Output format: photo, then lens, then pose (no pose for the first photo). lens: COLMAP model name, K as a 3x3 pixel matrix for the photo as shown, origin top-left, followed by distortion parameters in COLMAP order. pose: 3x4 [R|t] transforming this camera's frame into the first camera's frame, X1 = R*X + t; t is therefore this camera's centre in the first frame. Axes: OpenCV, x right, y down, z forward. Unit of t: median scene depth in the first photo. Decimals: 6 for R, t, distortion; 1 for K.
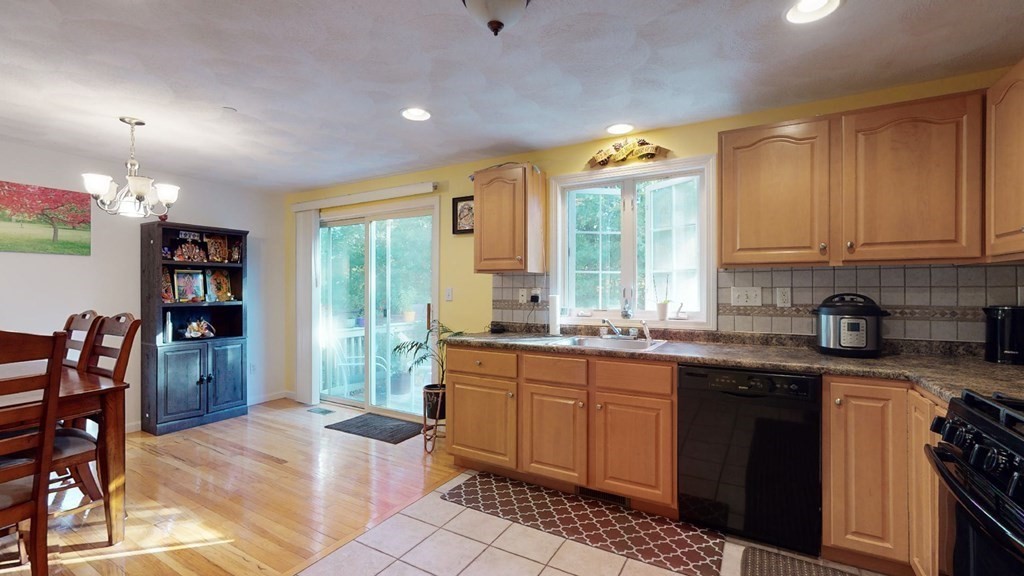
lens RADIAL K [[433.3, 0, 507.4], [0, 433.3, 286.1], [0, 0, 1]] dist [0.011497, 0.000592]
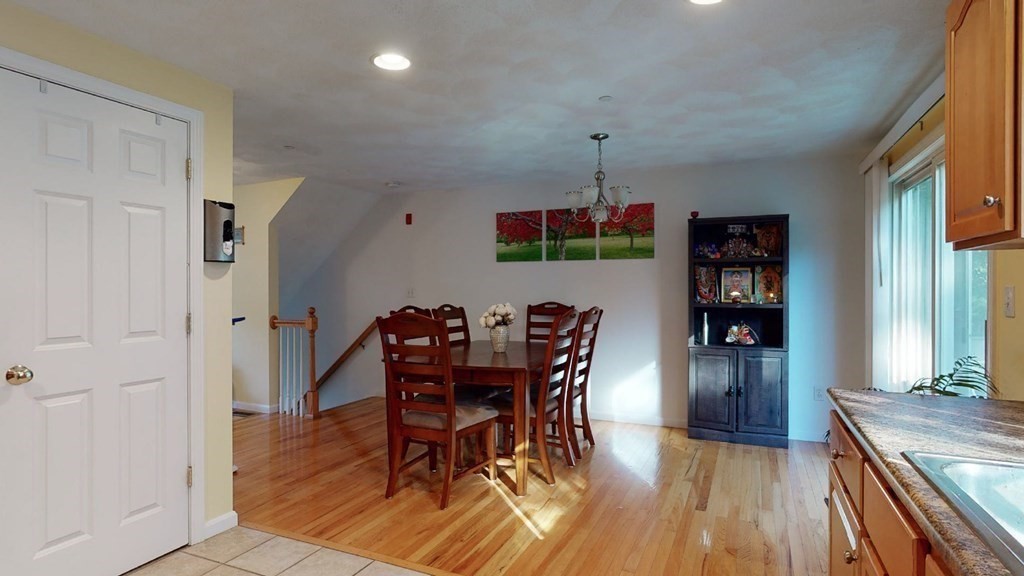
lens RADIAL K [[535.6, 0, 515.1], [0, 535.6, 282.9], [0, 0, 1]] dist [-0.013795, 0.003764]
pose [[0.122127, -0.010252, -0.992462, 0.317317], [0.005115, 0.999940, -0.009700, 0.003588], [0.992501, -0.003892, 0.122172, 0.430722]]
